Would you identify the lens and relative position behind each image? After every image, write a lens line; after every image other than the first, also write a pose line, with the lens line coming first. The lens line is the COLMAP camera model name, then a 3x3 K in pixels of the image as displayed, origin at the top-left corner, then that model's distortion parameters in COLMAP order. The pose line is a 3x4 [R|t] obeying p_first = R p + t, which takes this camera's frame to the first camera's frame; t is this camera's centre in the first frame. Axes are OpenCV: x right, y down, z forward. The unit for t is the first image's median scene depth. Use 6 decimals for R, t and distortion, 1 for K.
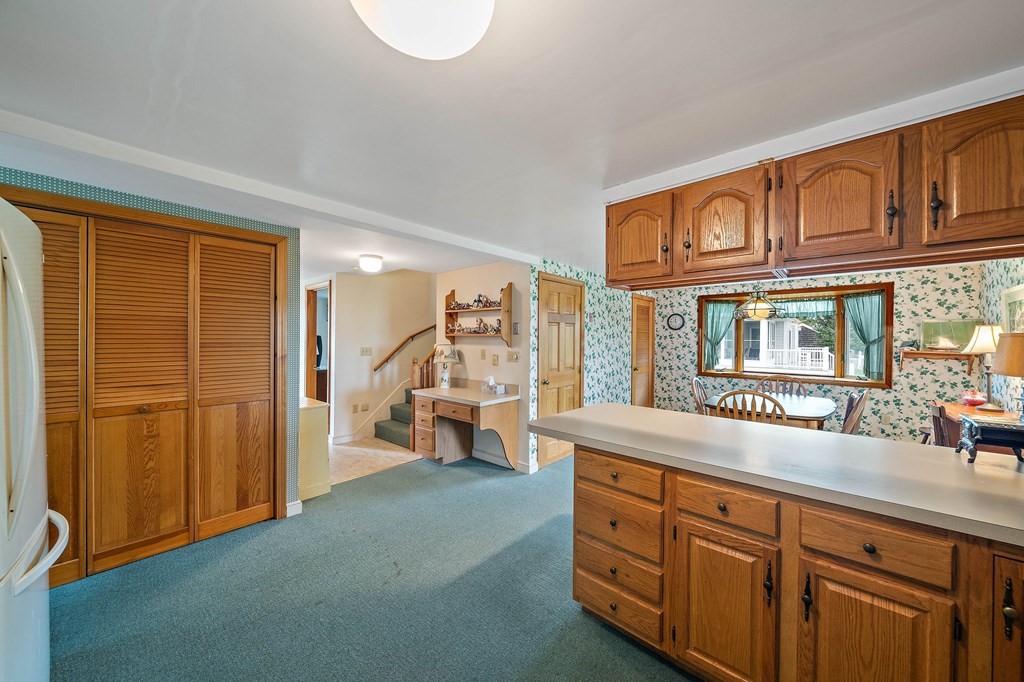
lens RADIAL K [[362.1, 0, 513.9], [0, 362.1, 339.6], [0, 0, 1]] dist [-0.002743, -0.000201]
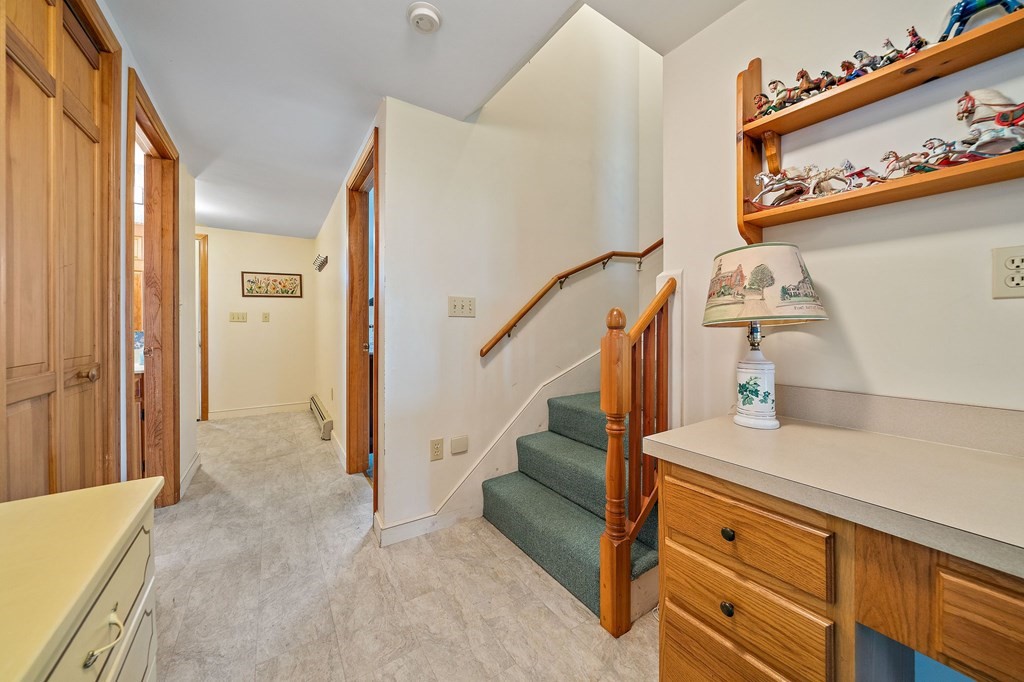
lens RADIAL K [[368.2, 0, 513.8], [0, 368.2, 327.4], [0, 0, 1]] dist [-0.001041, -0.000066]
pose [[0.966895, -0.008485, -0.255034, -0.249494], [0.006992, 0.999953, -0.006761, 0.058617], [0.255079, 0.004755, 0.966908, 0.622897]]
